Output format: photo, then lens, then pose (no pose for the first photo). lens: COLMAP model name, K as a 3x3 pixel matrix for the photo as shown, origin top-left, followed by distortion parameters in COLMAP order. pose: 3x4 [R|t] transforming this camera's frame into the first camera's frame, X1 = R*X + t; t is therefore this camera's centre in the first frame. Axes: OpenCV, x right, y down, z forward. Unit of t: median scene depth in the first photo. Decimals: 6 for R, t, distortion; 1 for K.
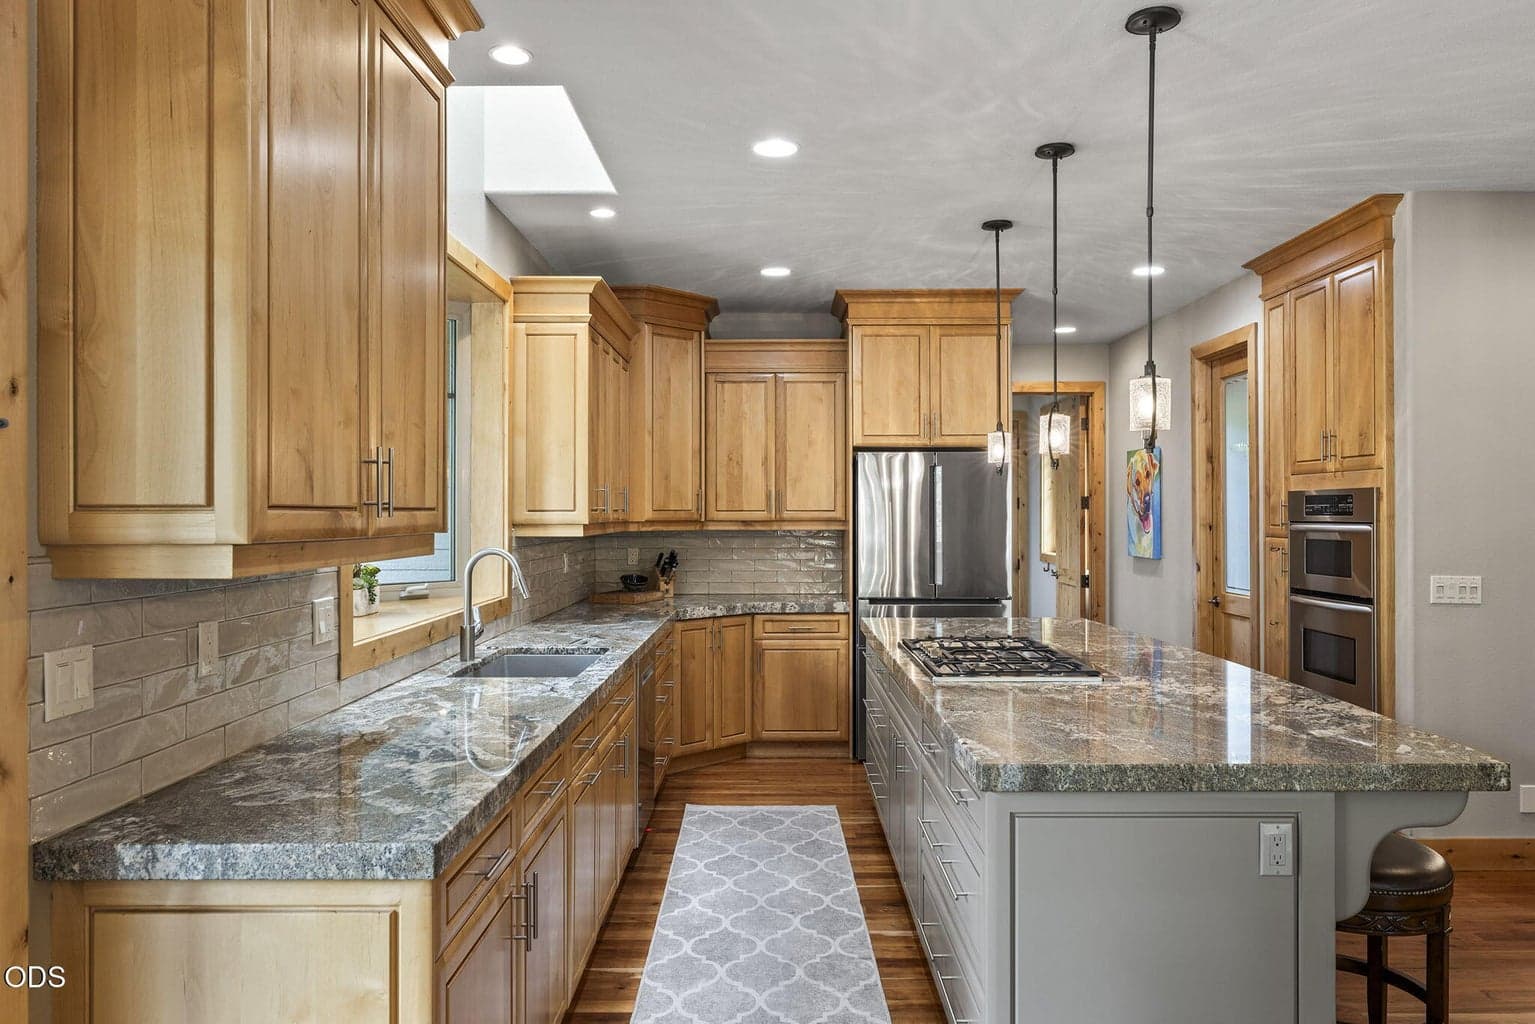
lens RADIAL K [[1050.6, 0, 767.5], [0, 1050.6, 512.0], [0, 0, 1]] dist [0.001700, 0.000959]
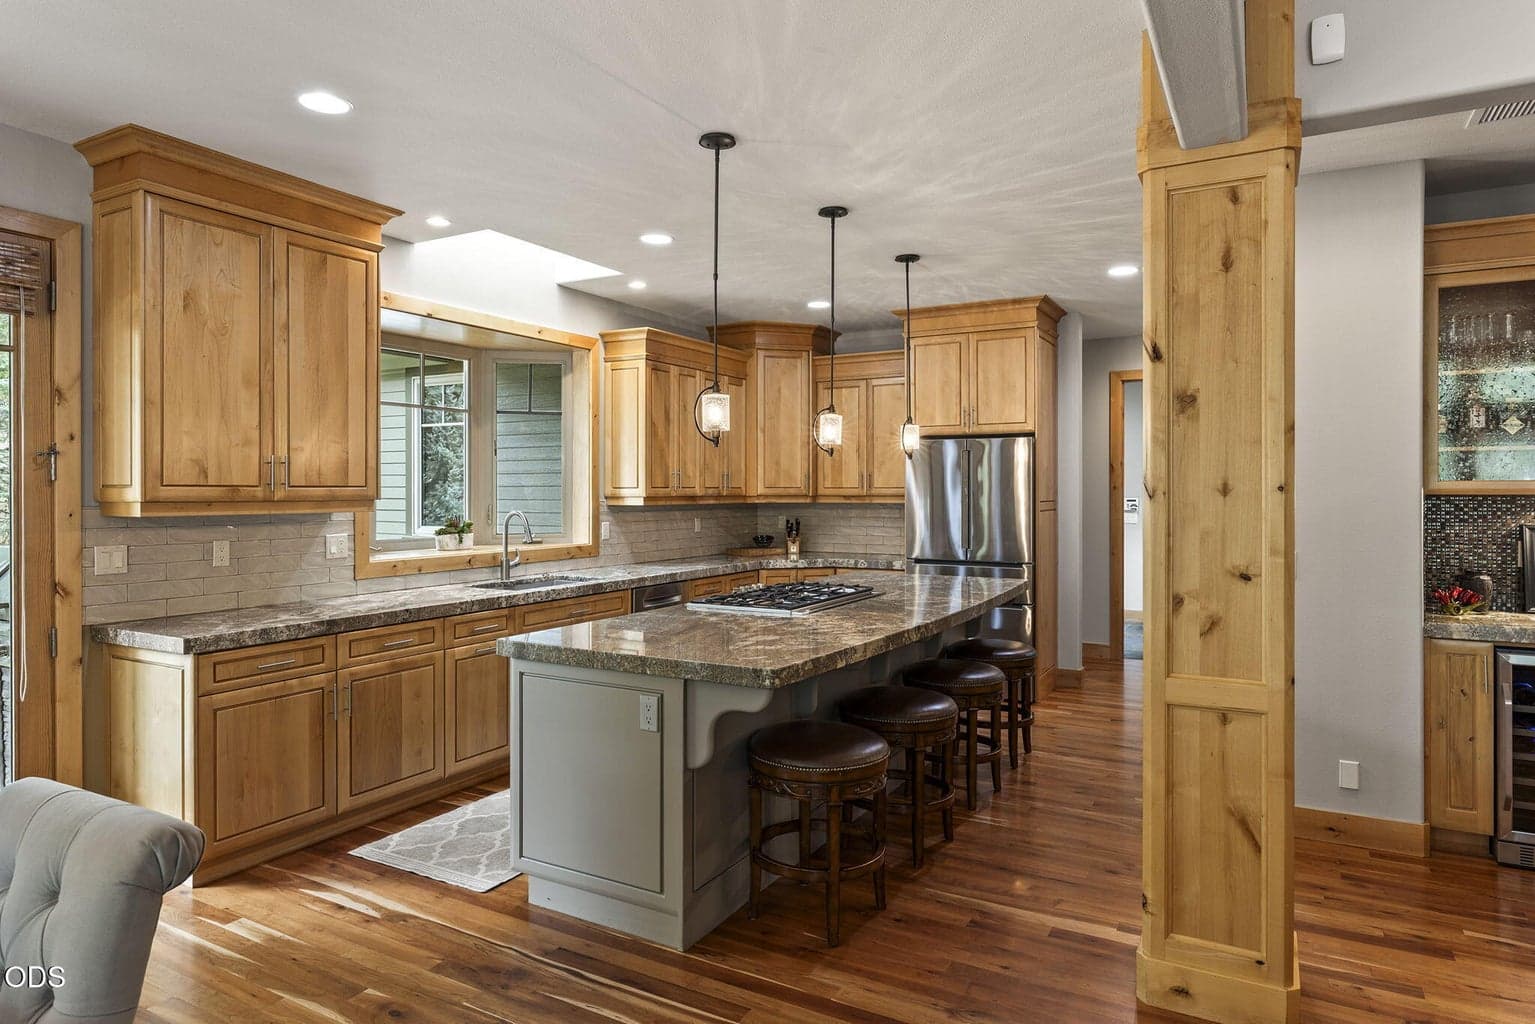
lens RADIAL K [[908.6, 0, 766.2], [0, 908.6, 495.5], [0, 0, 1]] dist [-0.002291, 0.001745]
pose [[0.873535, 0.003933, -0.486745, 0.457690], [-0.000610, 0.999975, 0.006985, 0.000522], [0.486761, -0.005804, 0.873516, -0.017472]]
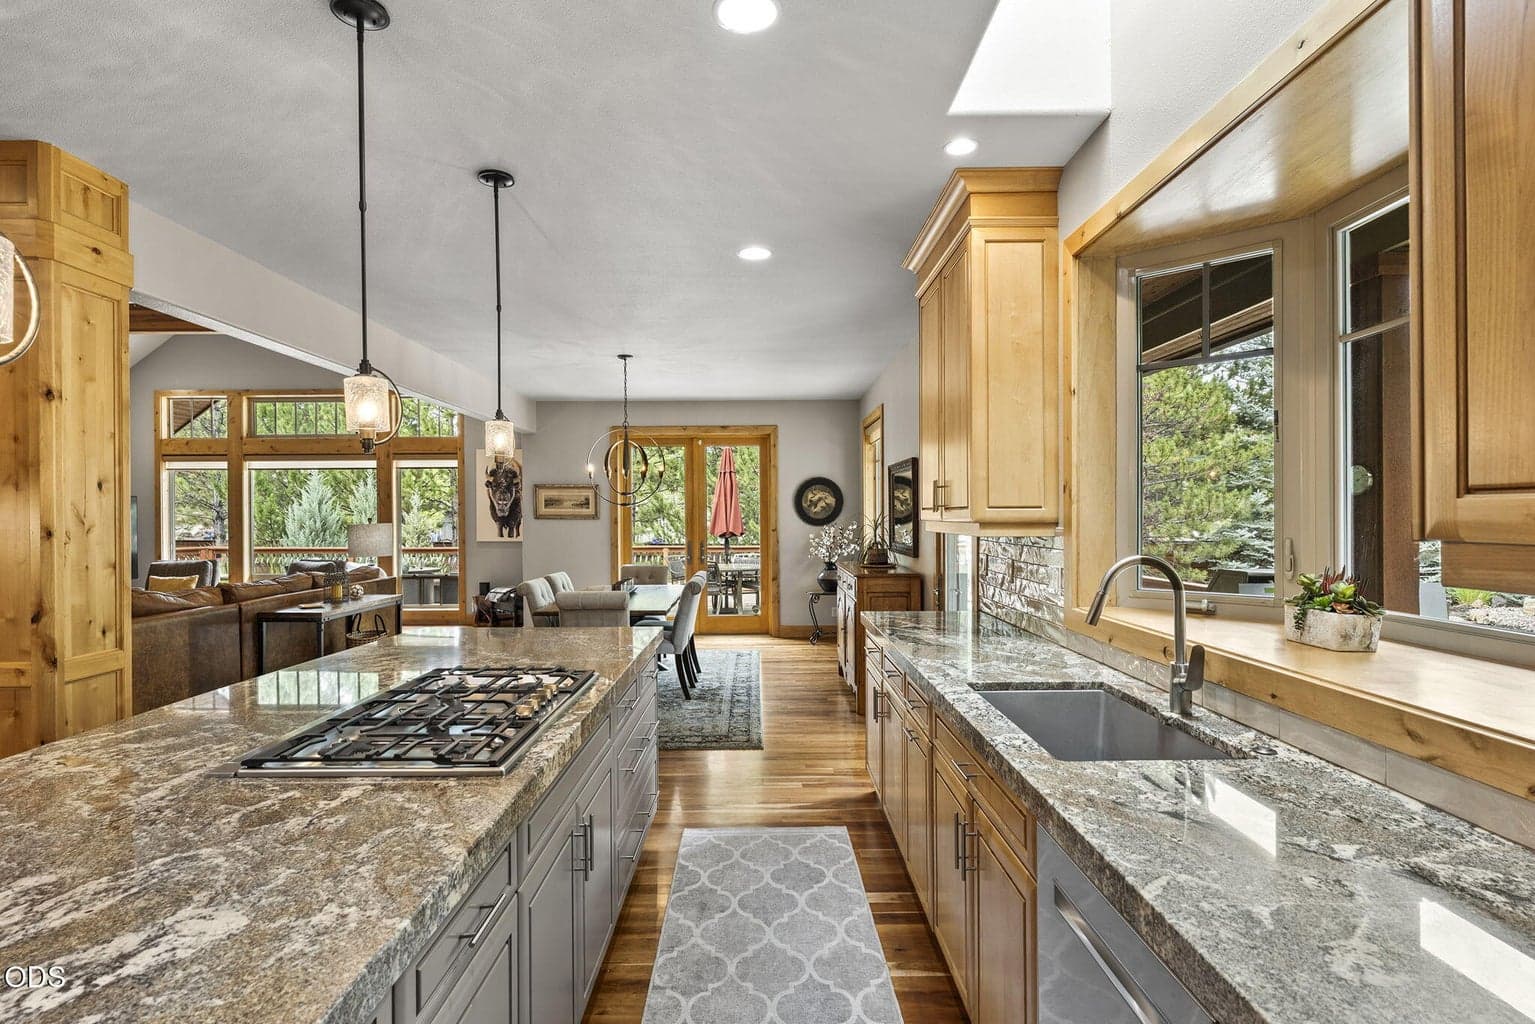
lens RADIAL K [[723.1, 0, 767.5], [0, 723.1, 512.0], [0, 0, 1]] dist [0.000543, 0.000313]
pose [[-0.999948, 0.003560, -0.009542, 0.000846], [0.003598, 0.999986, -0.003998, 0.005471], [0.009528, -0.004032, -0.999946, 0.907262]]
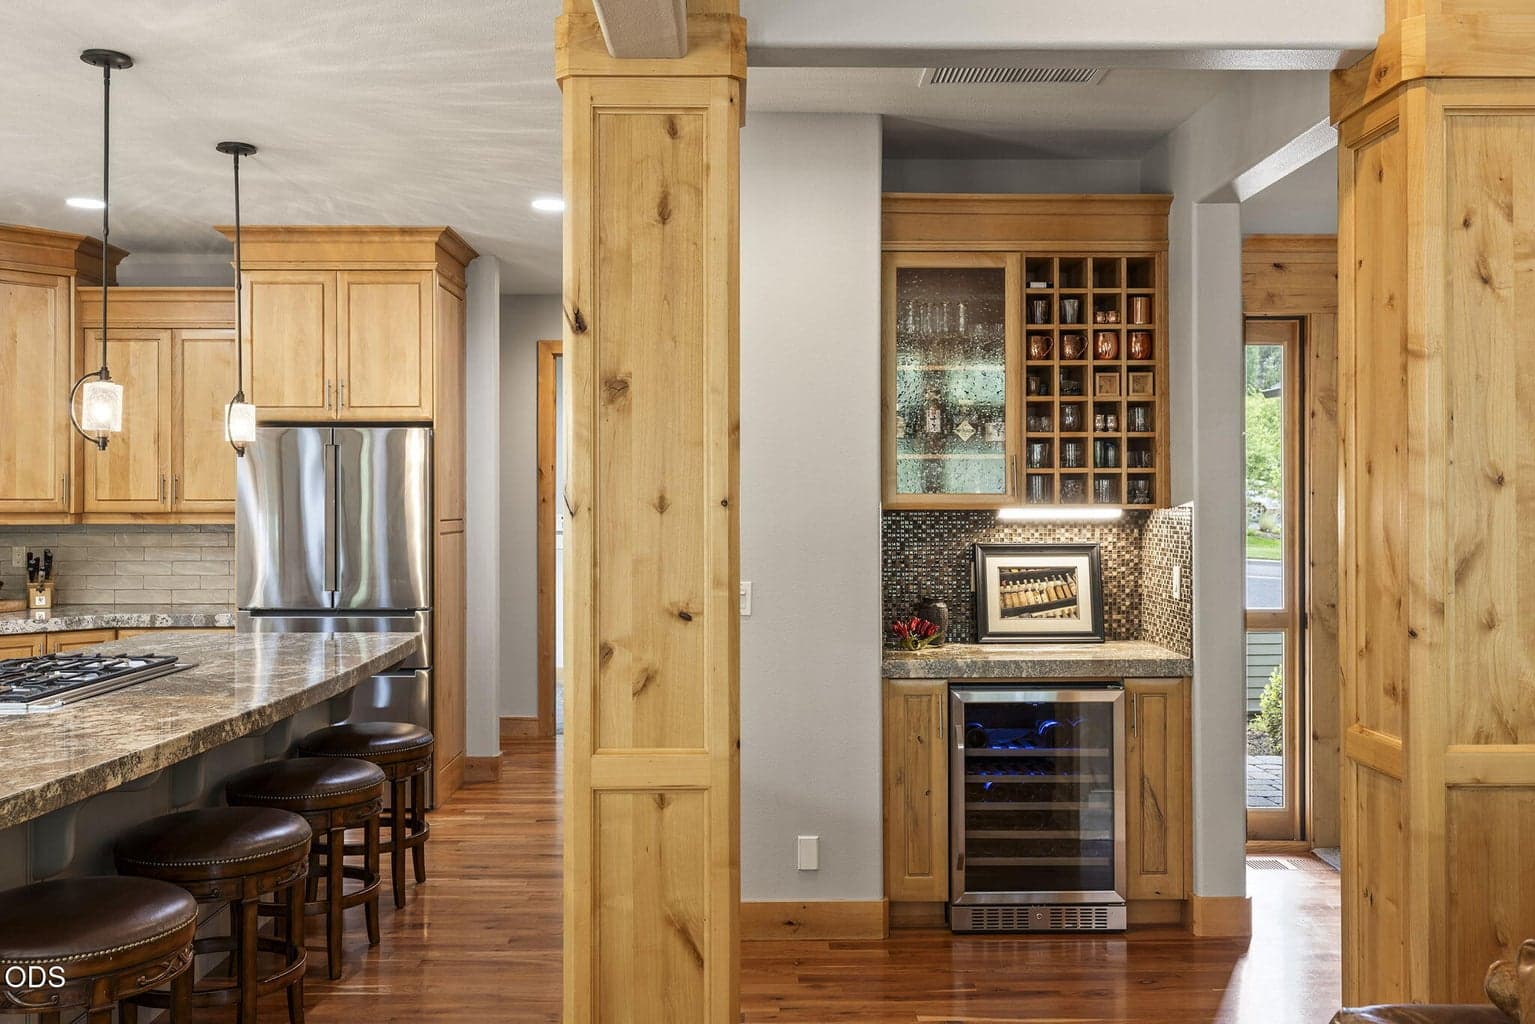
lens RADIAL K [[1325.3, 0, 764.8], [0, 1325.3, 500.6], [0, 0, 1]] dist [0.001178, 0.002404]
pose [[0.999867, 0.001608, 0.016204, 0.467583], [-0.001585, 0.999998, -0.001425, -0.000151], [-0.016207, 0.001400, 0.999868, -0.022285]]
